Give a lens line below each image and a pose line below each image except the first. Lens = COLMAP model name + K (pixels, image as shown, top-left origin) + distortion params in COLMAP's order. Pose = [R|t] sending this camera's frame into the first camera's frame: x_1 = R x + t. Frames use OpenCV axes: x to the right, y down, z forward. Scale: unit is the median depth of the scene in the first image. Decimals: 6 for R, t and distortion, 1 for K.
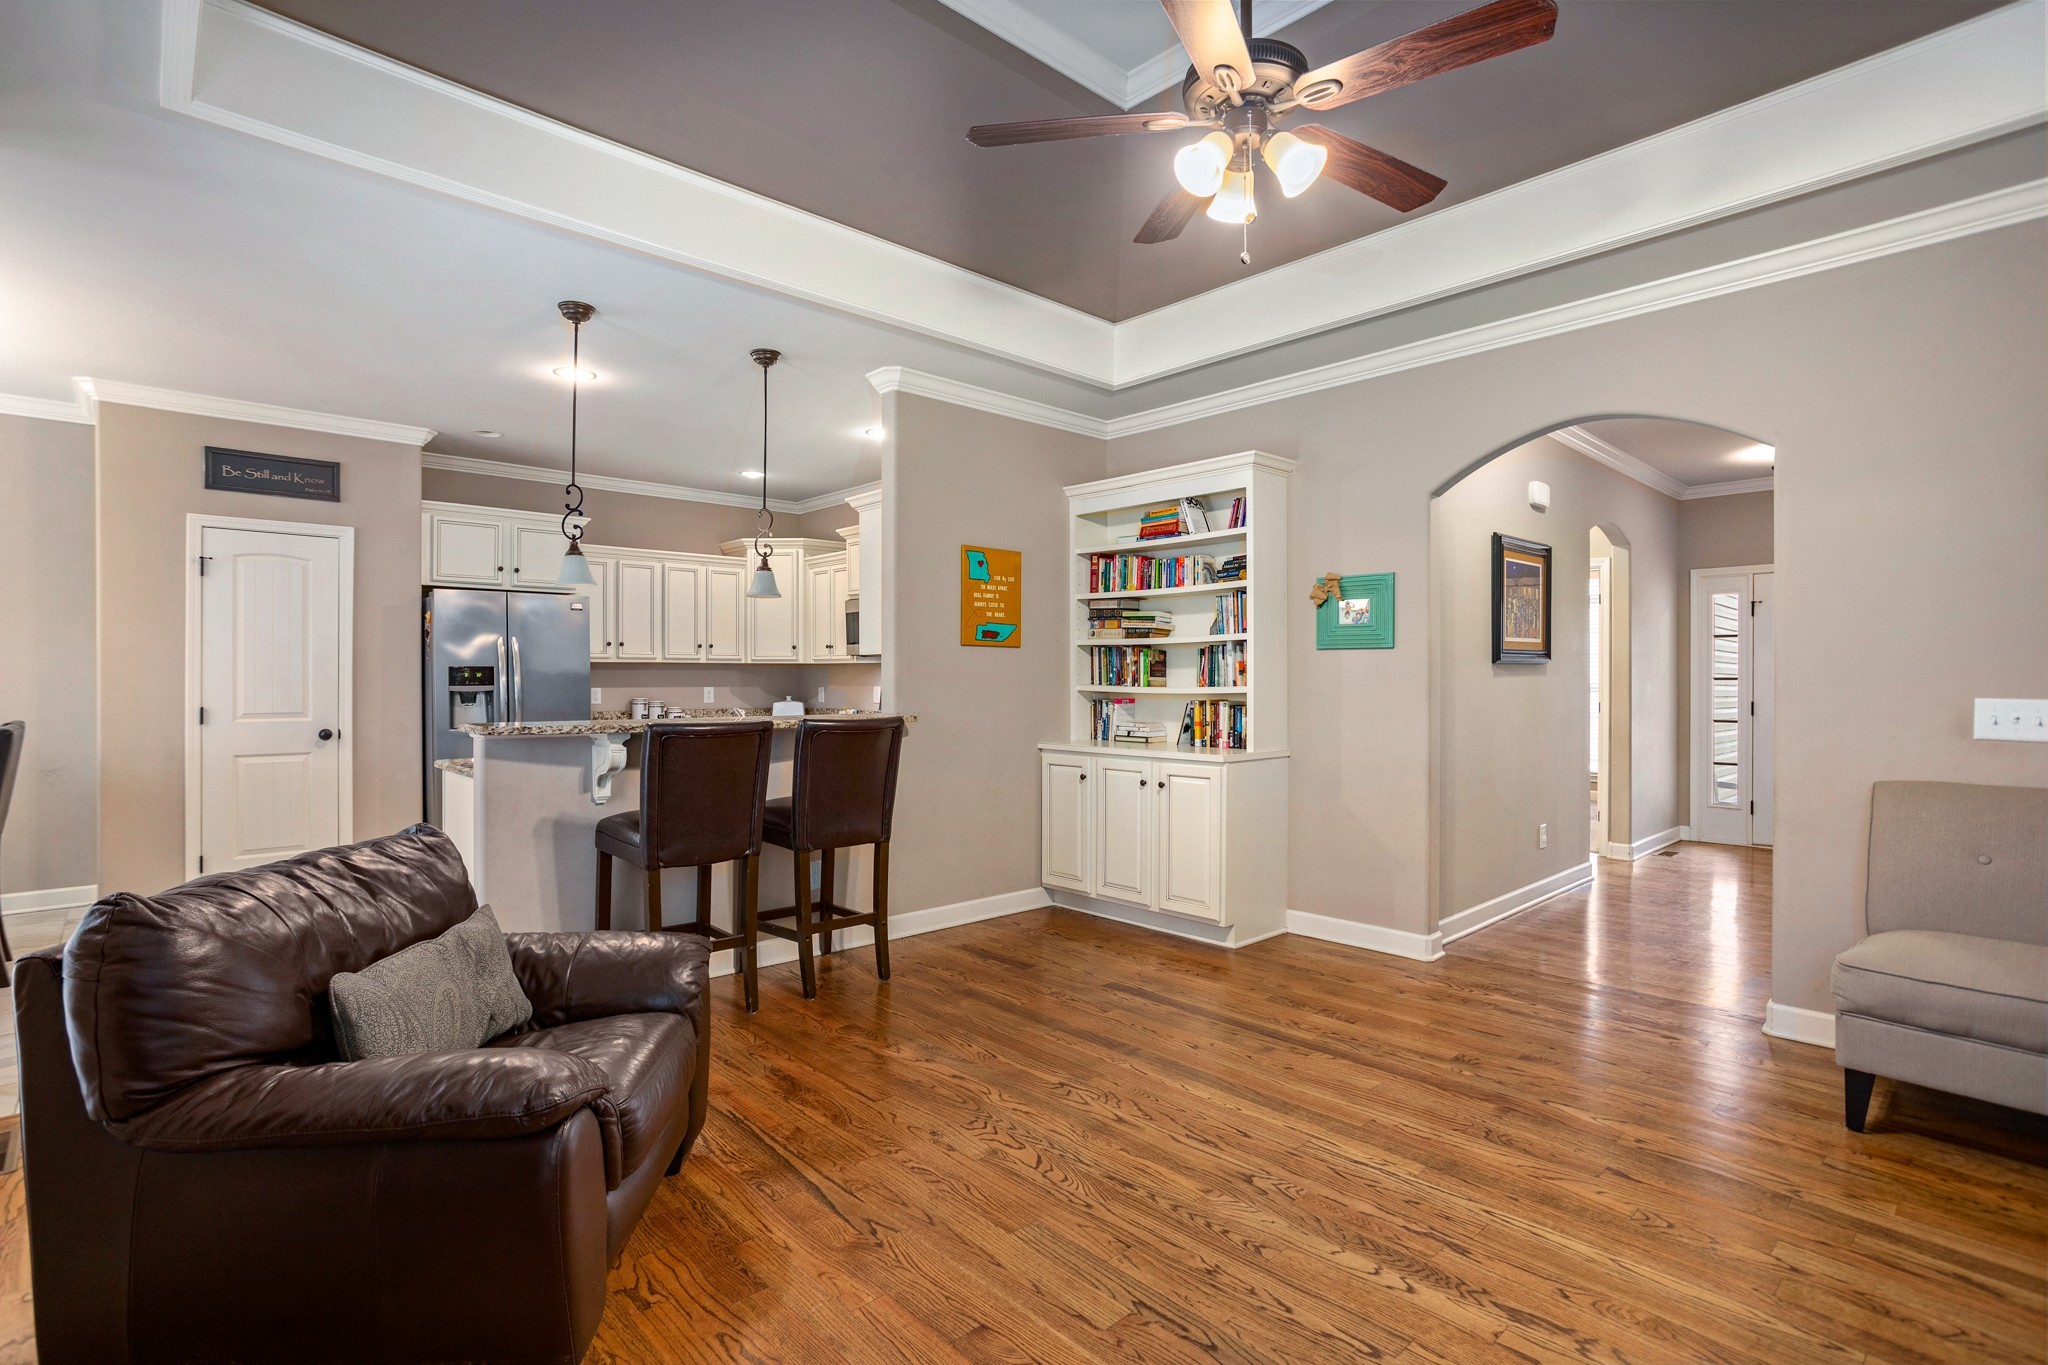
lens RADIAL K [[988.6, 0, 1008.0], [0, 988.6, 685.2], [0, 0, 1]] dist [-0.039966, 0.011828]
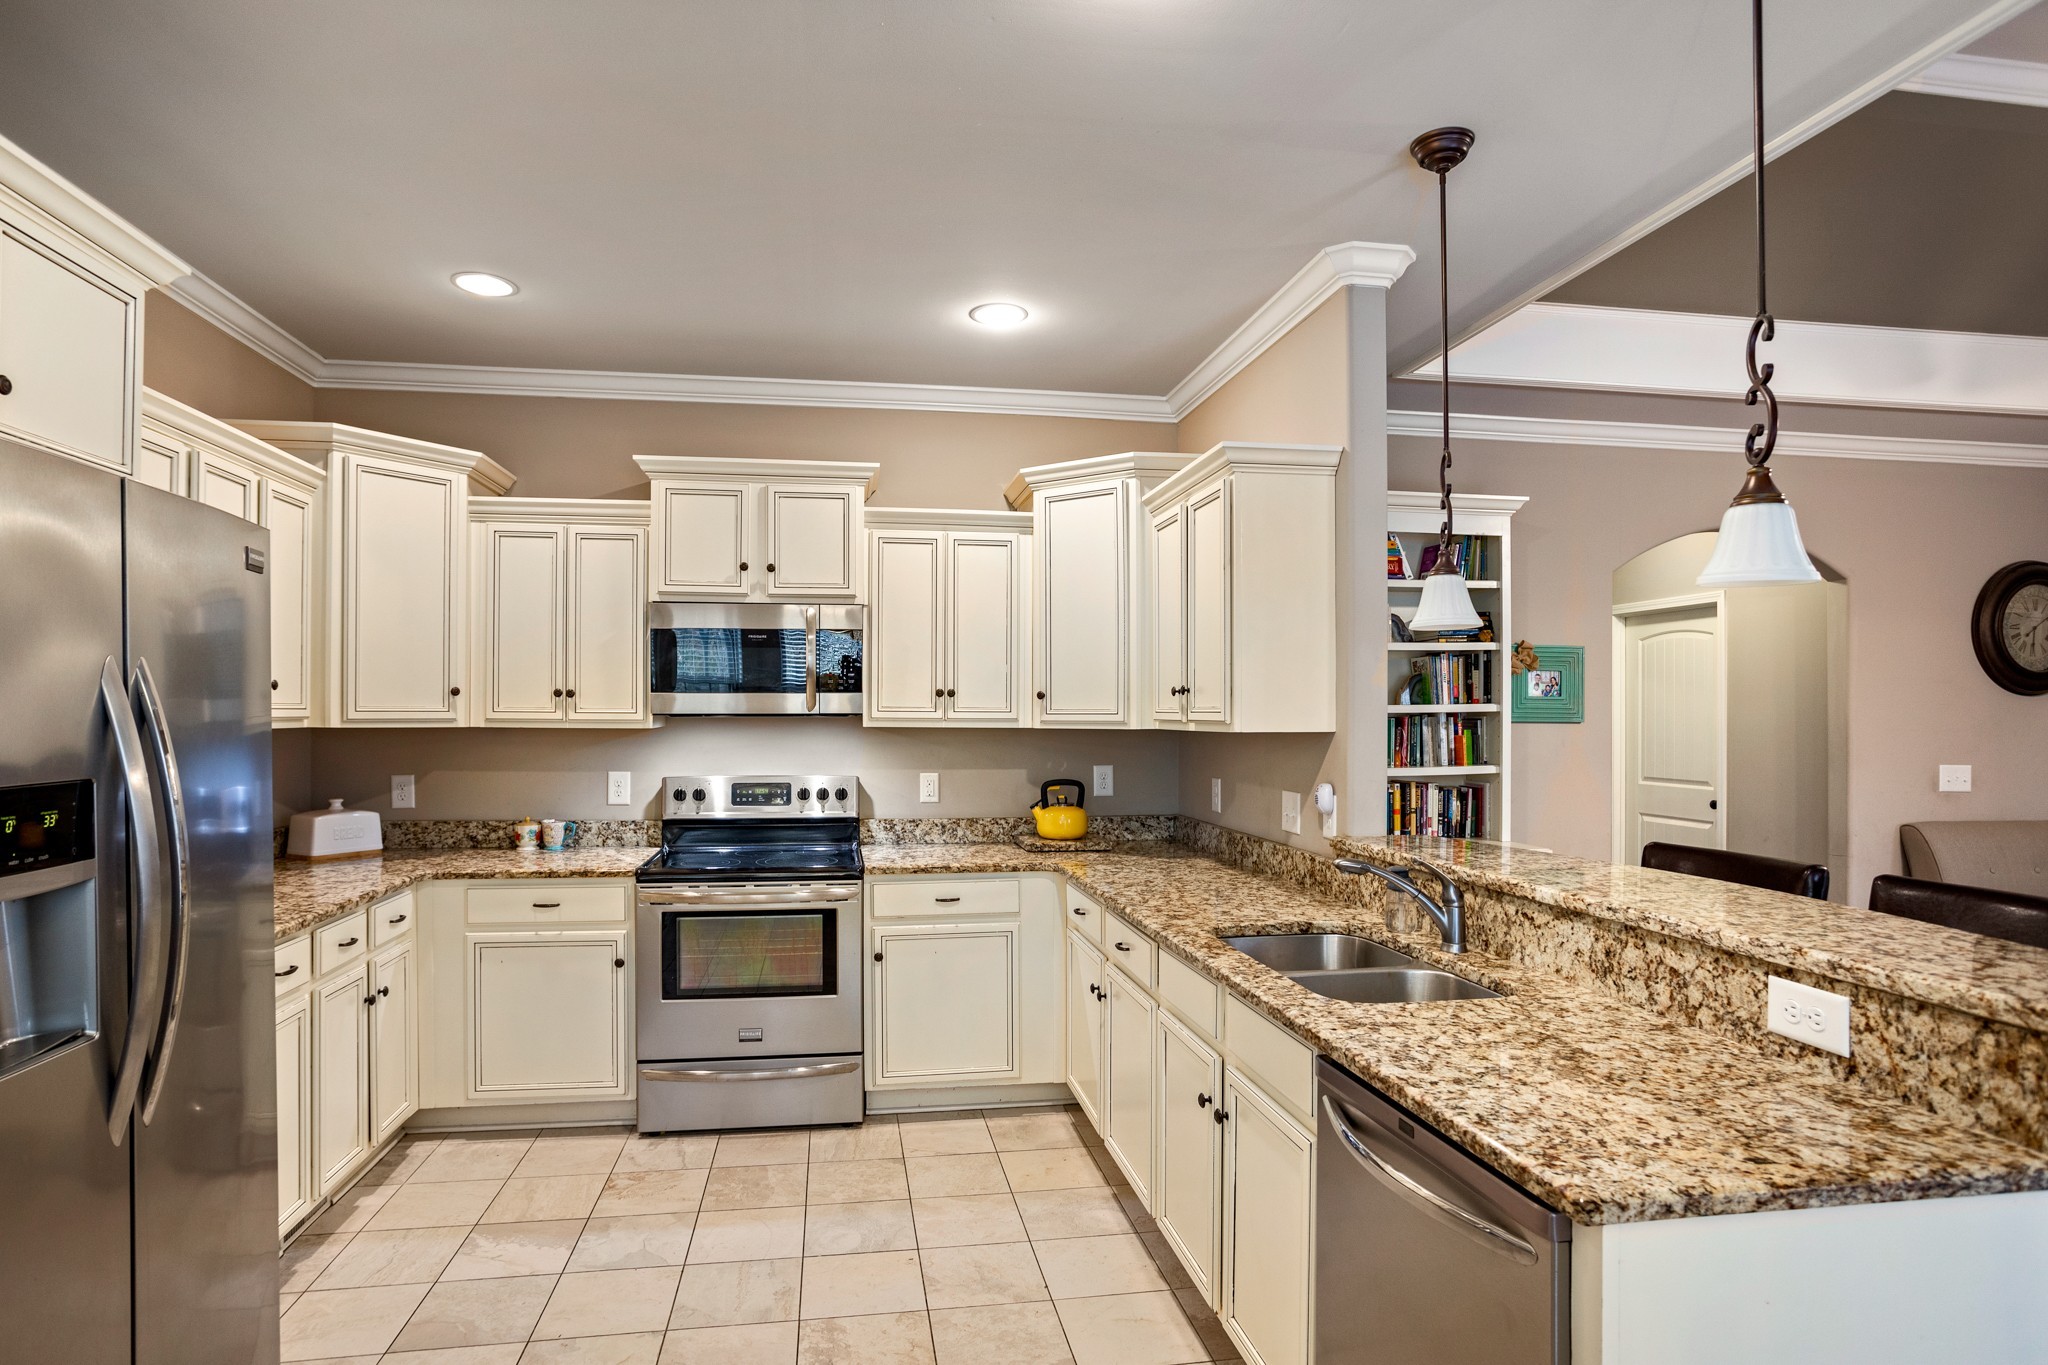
lens RADIAL K [[1088.8, 0, 1013.2], [0, 1088.8, 700.0], [0, 0, 1]] dist [-0.032682, 0.017742]
pose [[0.546886, 0.013228, 0.837103, -0.733689], [0.002674, 0.999842, -0.017547, -0.038263], [-0.837203, 0.011835, 0.546765, 0.780327]]
